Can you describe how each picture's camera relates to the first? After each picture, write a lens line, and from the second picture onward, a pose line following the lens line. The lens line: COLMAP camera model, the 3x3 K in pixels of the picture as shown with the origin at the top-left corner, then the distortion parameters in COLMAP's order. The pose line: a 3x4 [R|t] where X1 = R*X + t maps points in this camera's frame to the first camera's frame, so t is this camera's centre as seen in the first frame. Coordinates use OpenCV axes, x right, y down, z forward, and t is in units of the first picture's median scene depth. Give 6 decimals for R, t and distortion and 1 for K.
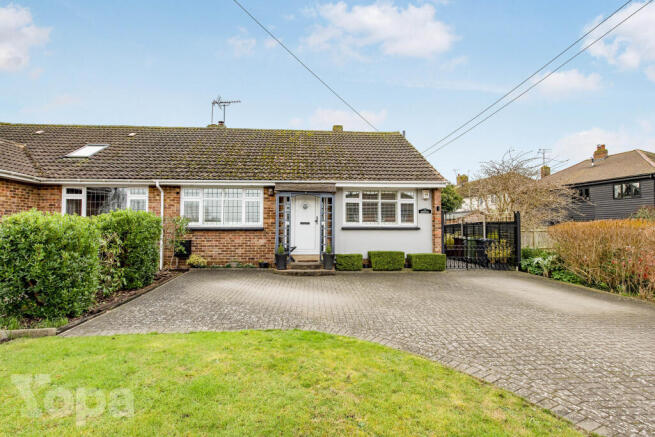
lens RADIAL K [[324.0, 0, 327.5], [0, 324.0, 218.5], [0, 0, 1]] dist [-0.001539, -0.000251]
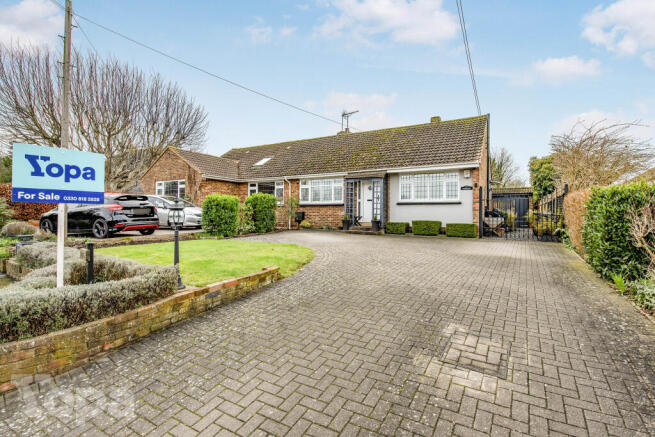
lens RADIAL K [[324.0, 0, 327.5], [0, 324.0, 218.5], [0, 0, 1]] dist [-0.001539, -0.000251]
pose [[0.830529, 0.009171, -0.556899, 0.572564], [0.012746, 0.999290, 0.035465, 0.042674], [0.556829, -0.036553, 0.829822, -0.286090]]
